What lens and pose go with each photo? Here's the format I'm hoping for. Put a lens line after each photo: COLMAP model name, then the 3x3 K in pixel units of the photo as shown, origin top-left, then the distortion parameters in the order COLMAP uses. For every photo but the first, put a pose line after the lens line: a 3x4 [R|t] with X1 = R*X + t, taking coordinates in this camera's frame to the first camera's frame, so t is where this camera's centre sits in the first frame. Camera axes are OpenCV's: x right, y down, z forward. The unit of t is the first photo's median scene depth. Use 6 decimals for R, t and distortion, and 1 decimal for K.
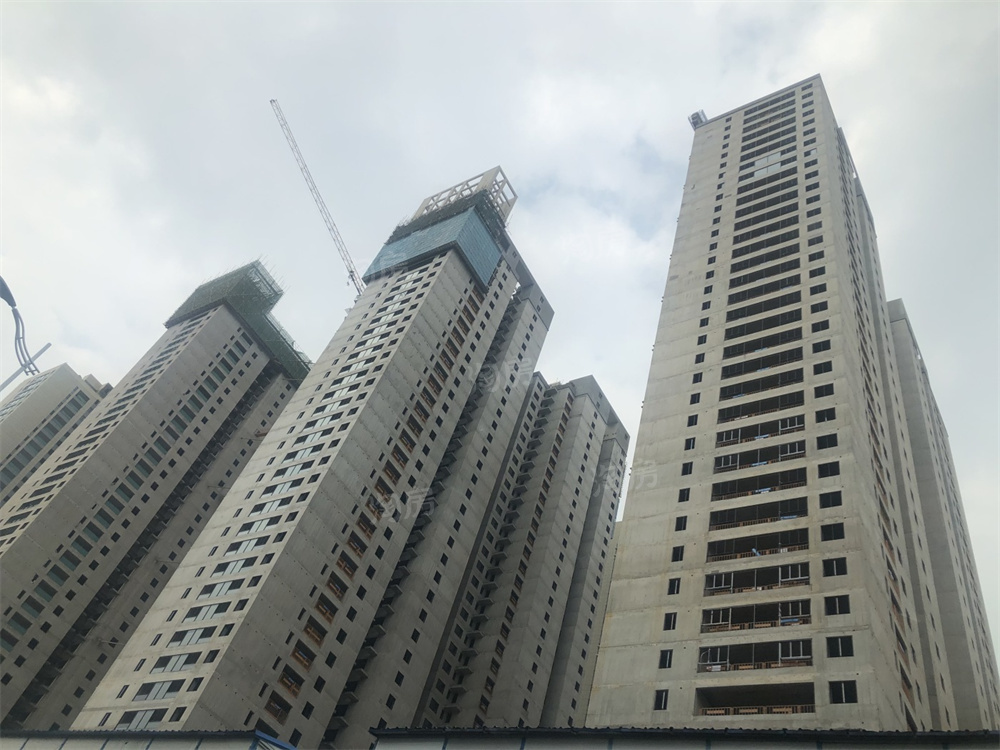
lens RADIAL K [[820.4, 0, 500.0], [0, 820.4, 375.0], [0, 0, 1]] dist [0.089965, -0.140881]
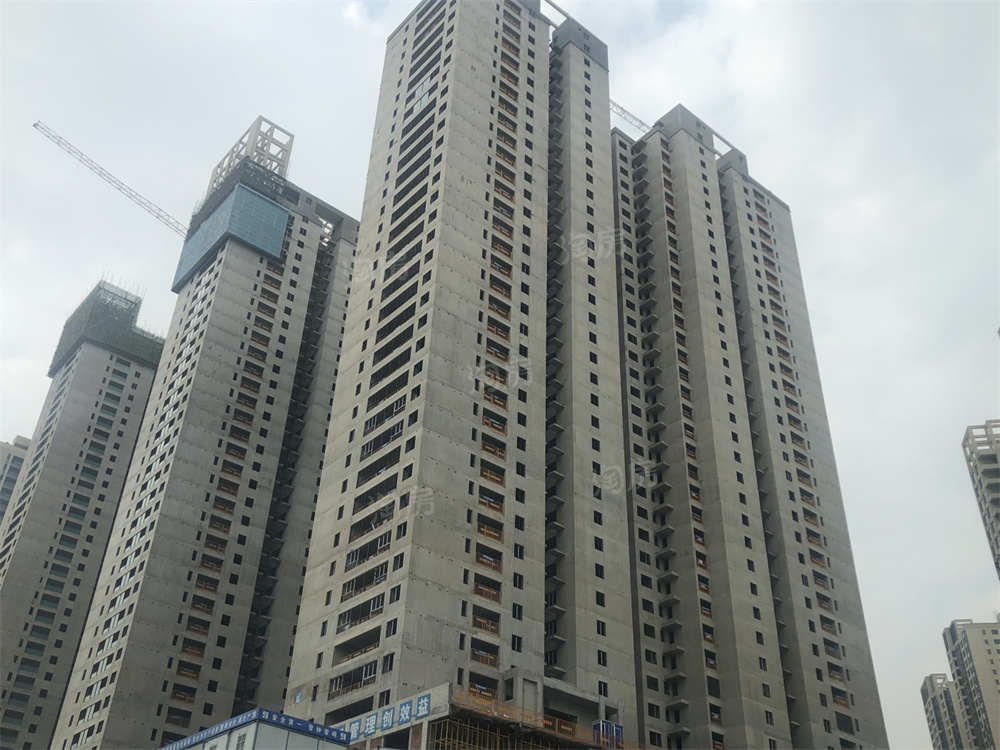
lens RADIAL K [[1003.6, 0, 500.0], [0, 1003.6, 375.0], [0, 0, 1]] dist [0.121590, -0.335241]
pose [[0.924817, -0.359886, -0.123272, 0.362128], [0.376951, 0.910567, 0.169632, -0.093550], [0.051199, -0.203346, 0.977767, -0.234782]]
